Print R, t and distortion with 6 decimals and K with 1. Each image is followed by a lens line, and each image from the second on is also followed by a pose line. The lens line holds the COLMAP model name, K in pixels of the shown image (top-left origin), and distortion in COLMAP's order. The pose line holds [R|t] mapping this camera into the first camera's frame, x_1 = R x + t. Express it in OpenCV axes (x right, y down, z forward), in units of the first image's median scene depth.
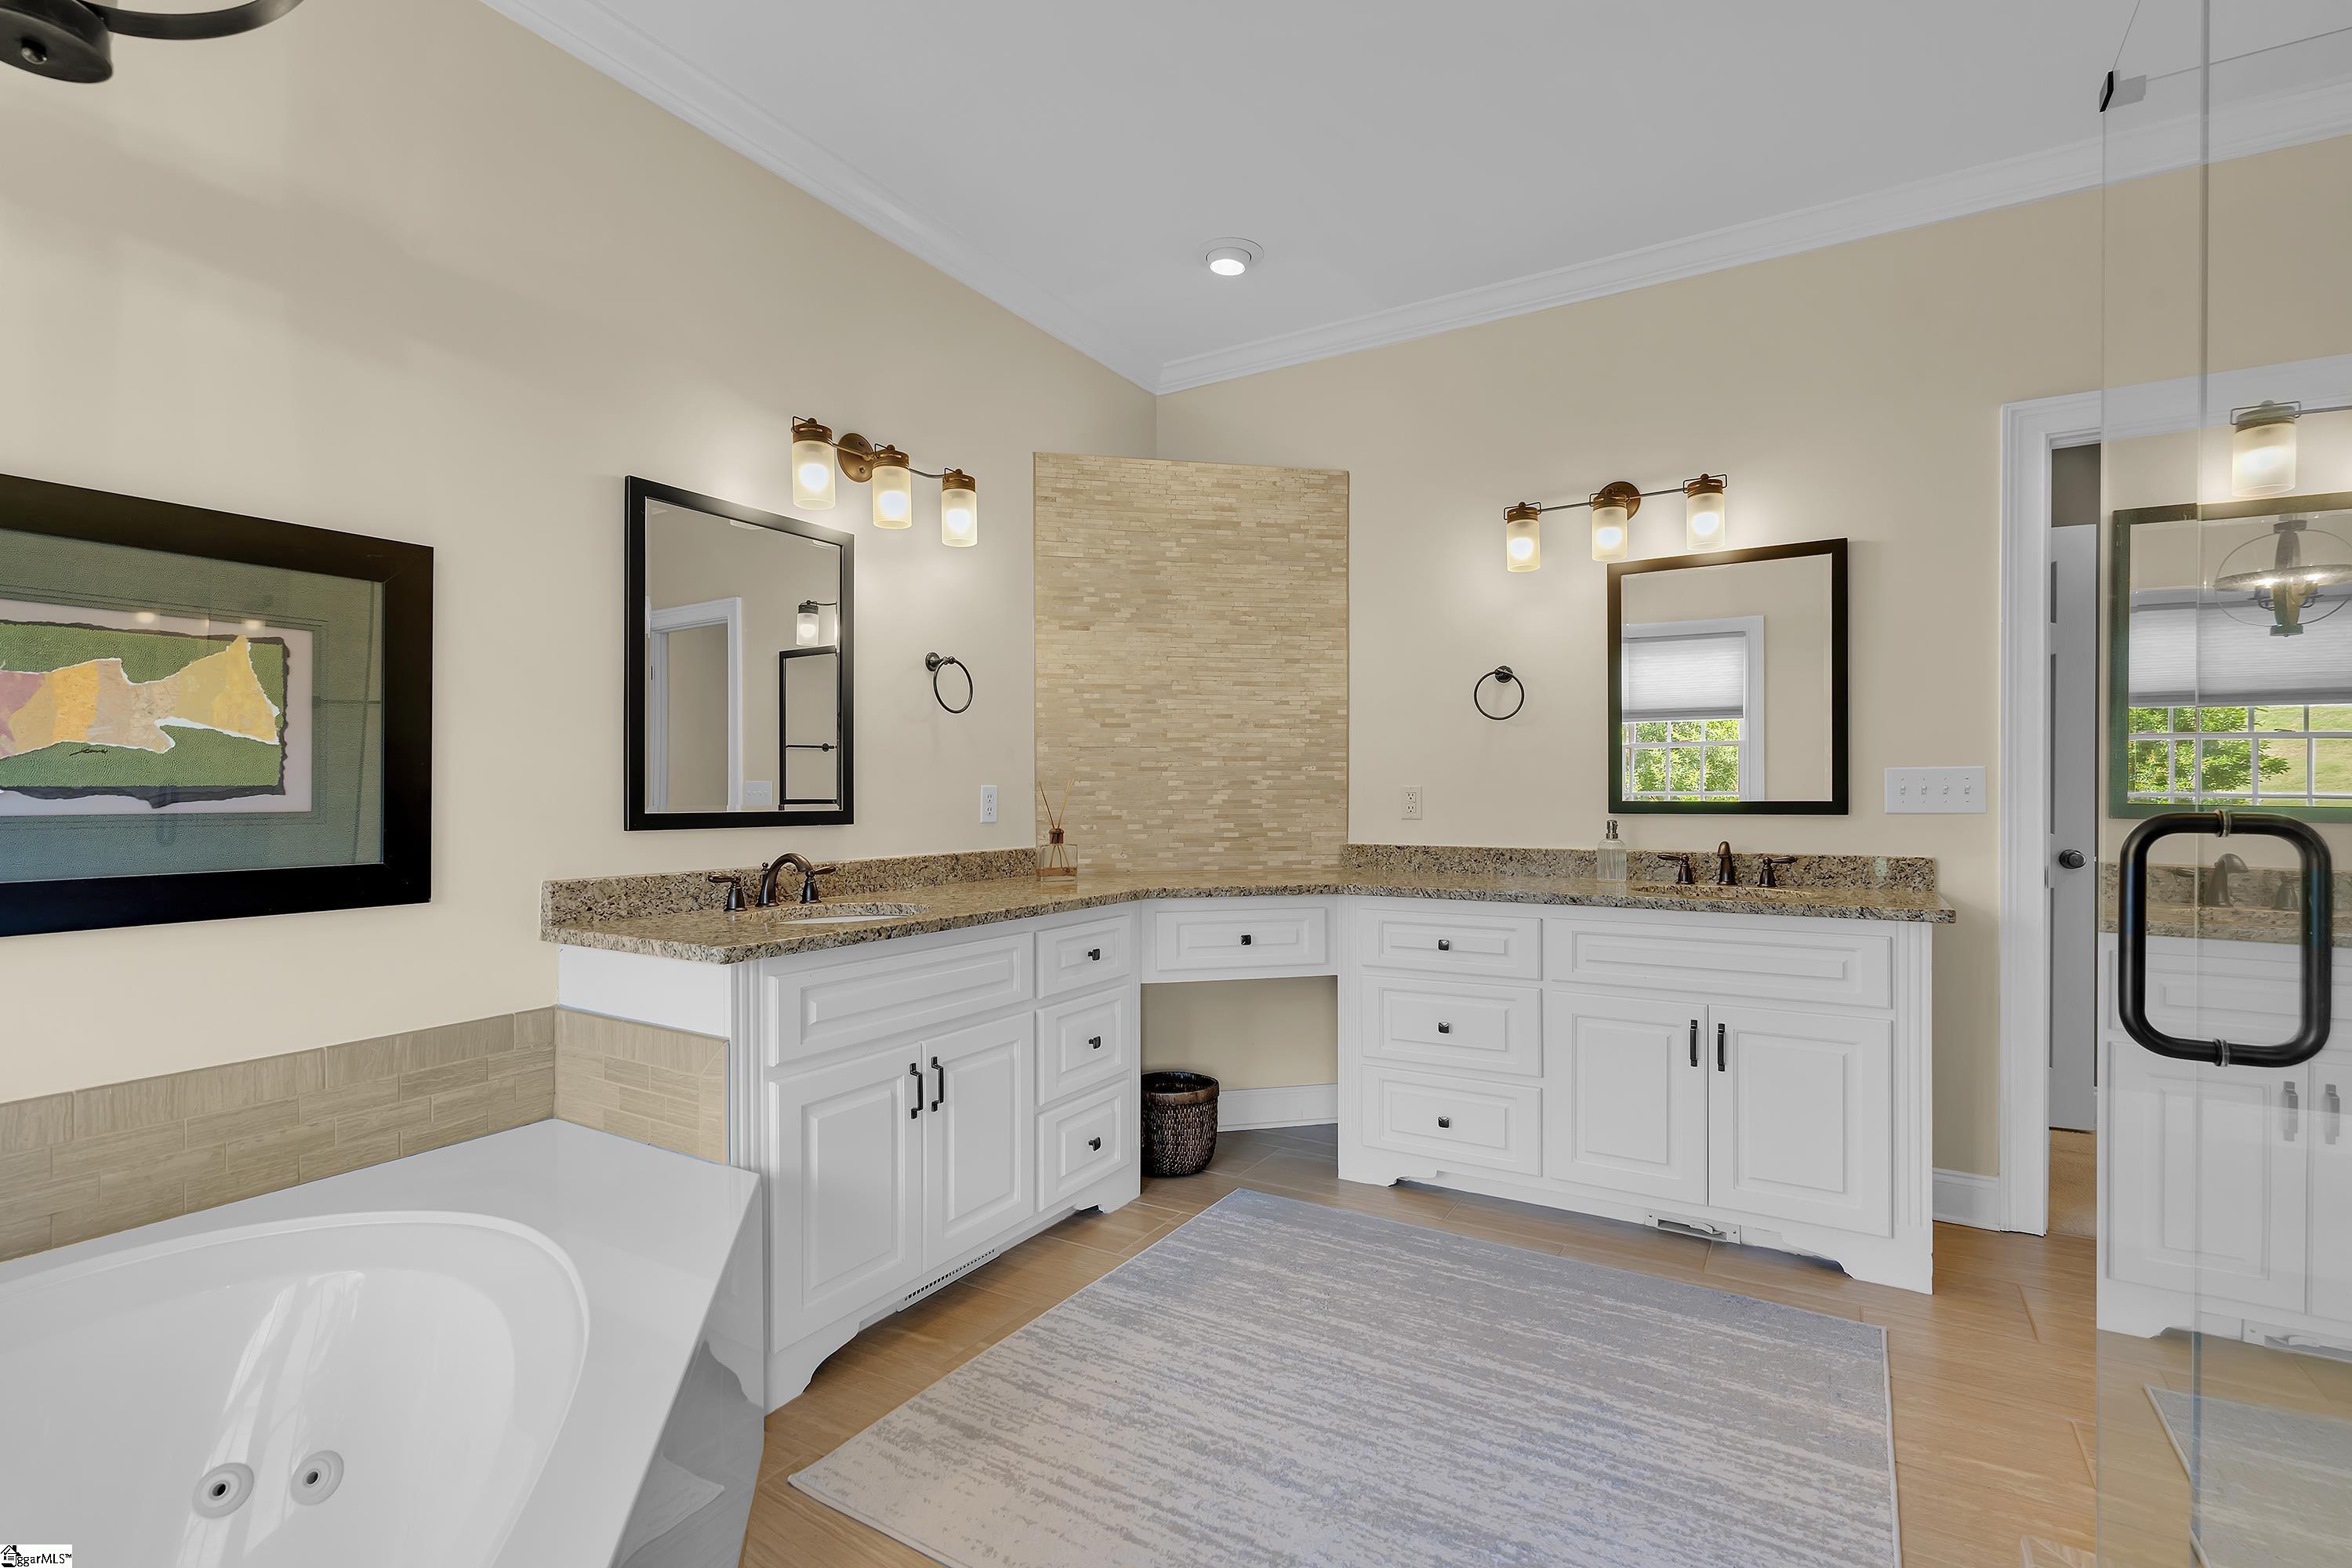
lens RADIAL K [[1049.7, 0, 1168.3], [0, 1049.7, 790.1], [0, 0, 1]] dist [0.000536, -0.000119]
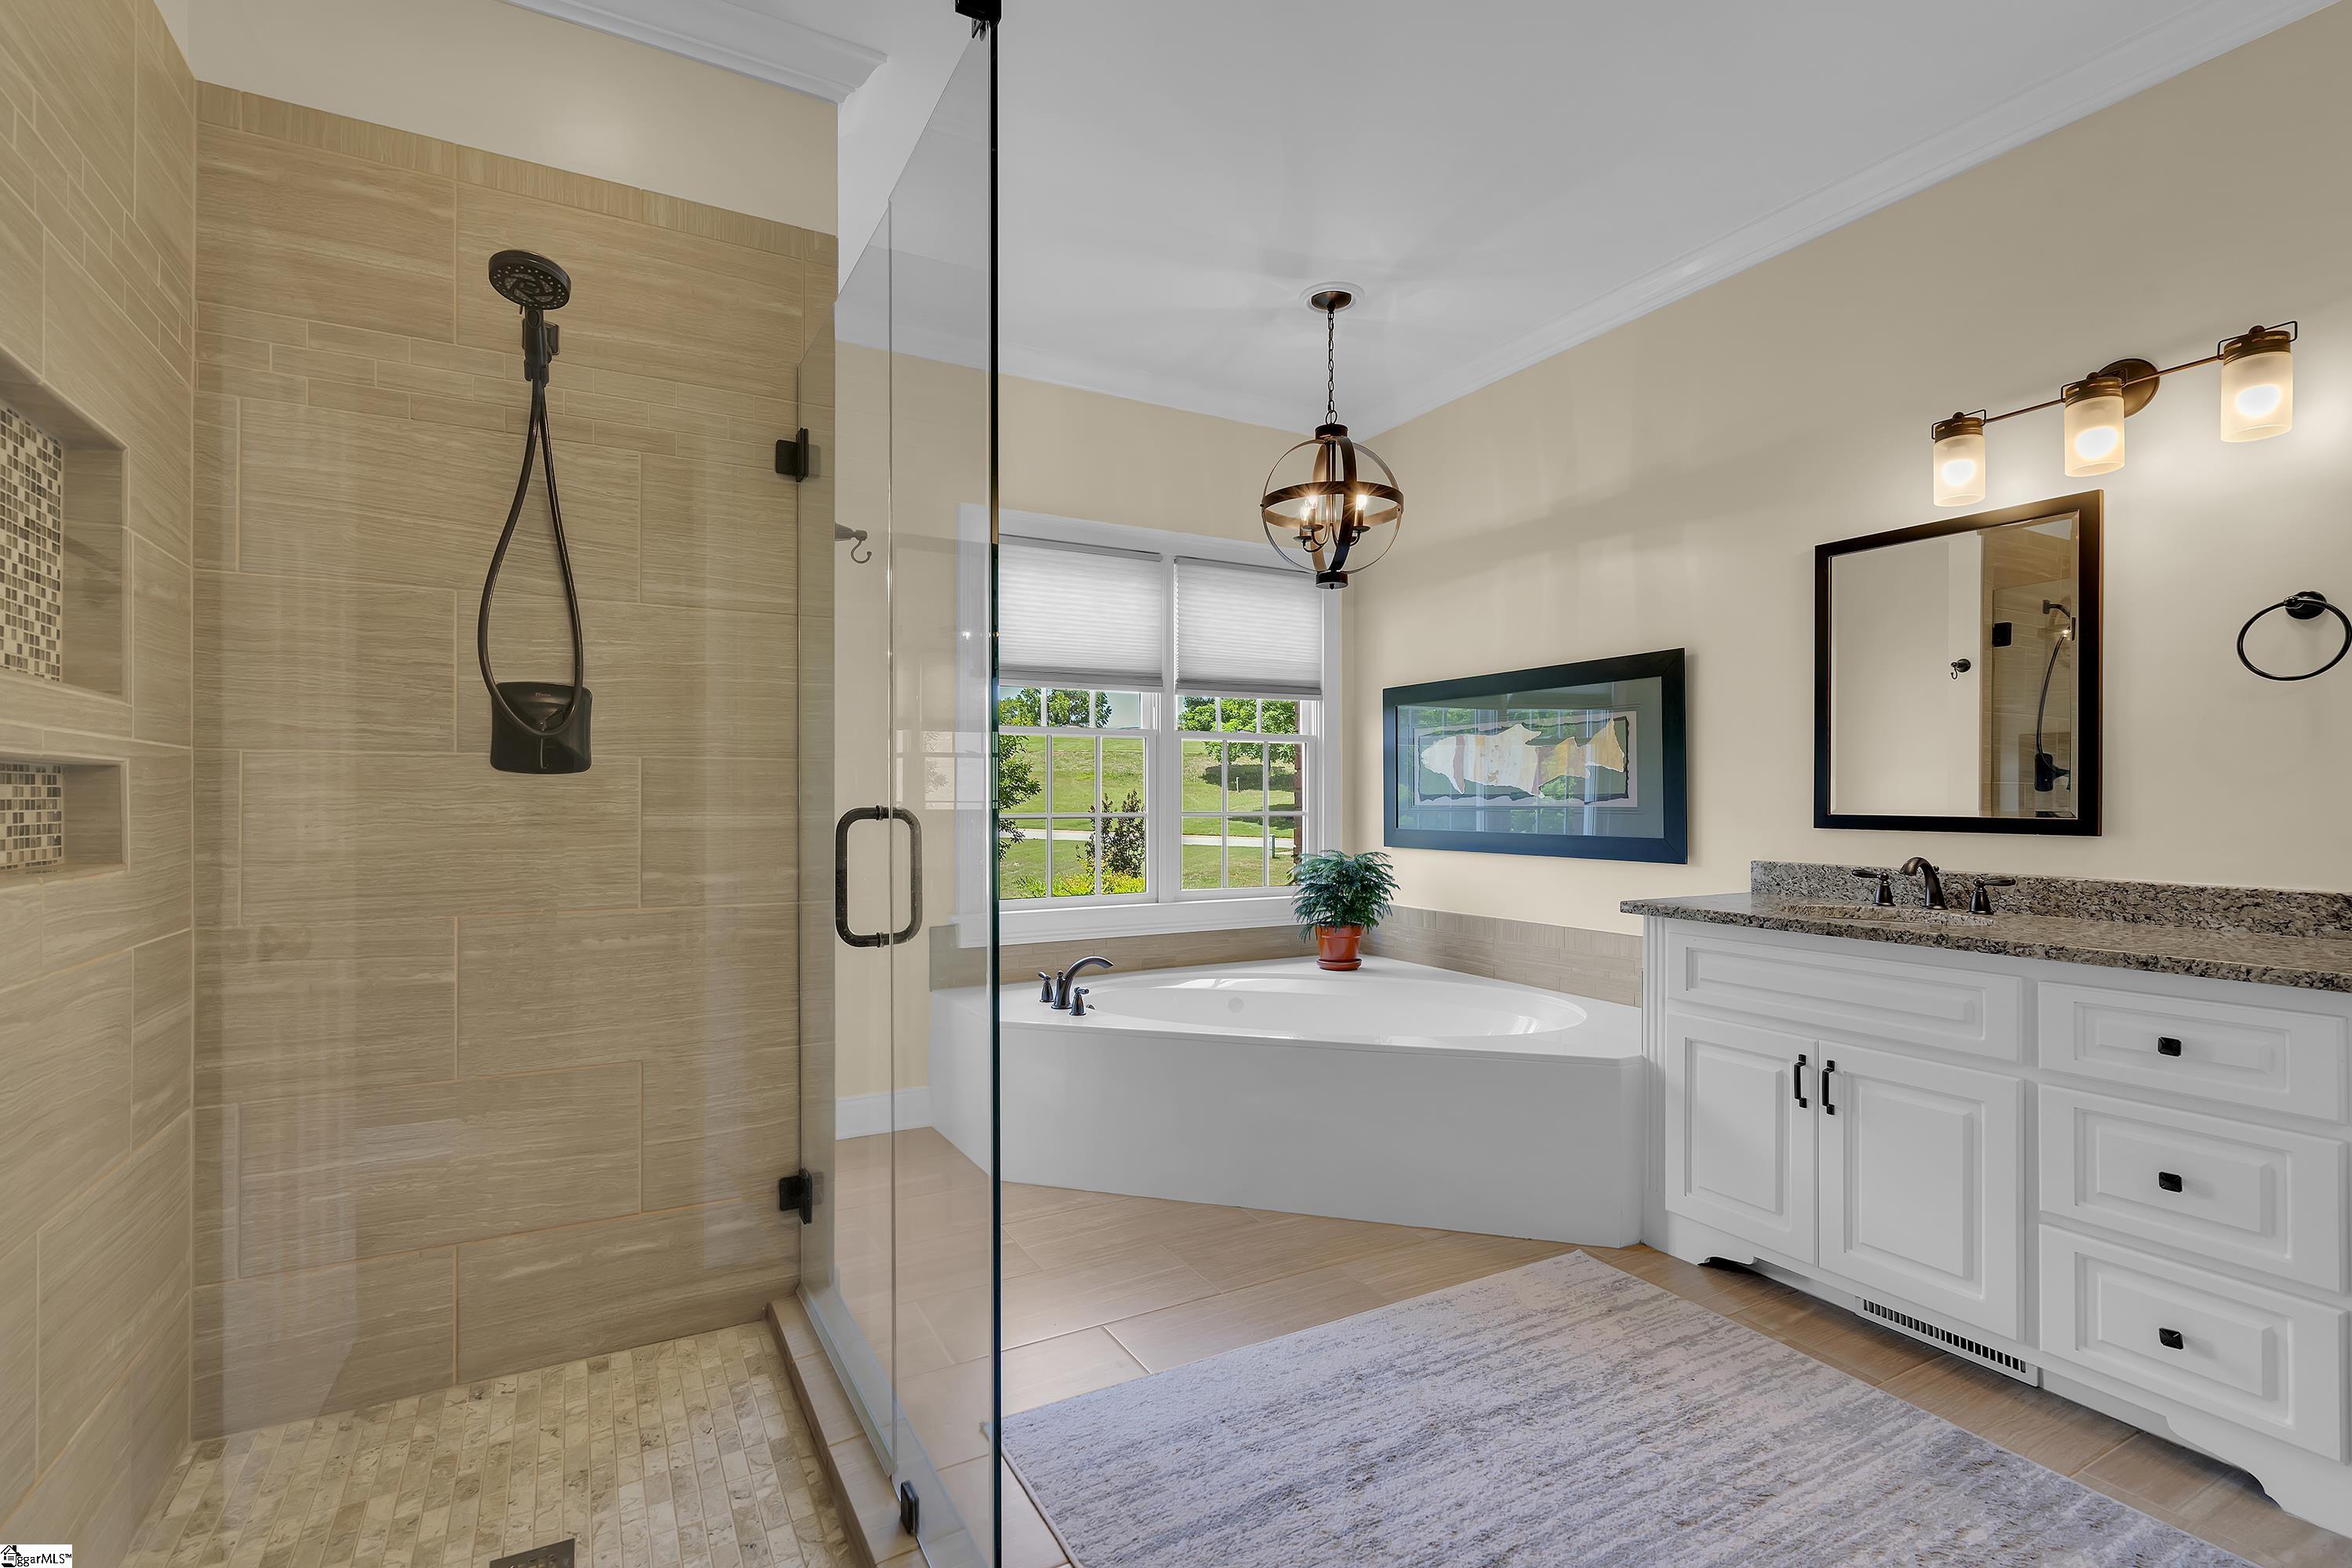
lens RADIAL K [[1103.2, 0, 1181.9], [0, 1103.2, 796.0], [0, 0, 1]] dist [-0.042014, 0.000203]
pose [[-0.489822, -0.005701, -0.871804, 1.046687], [-0.003466, 0.999983, -0.004592, 0.009741], [0.871816, 0.000772, -0.489833, 1.032423]]
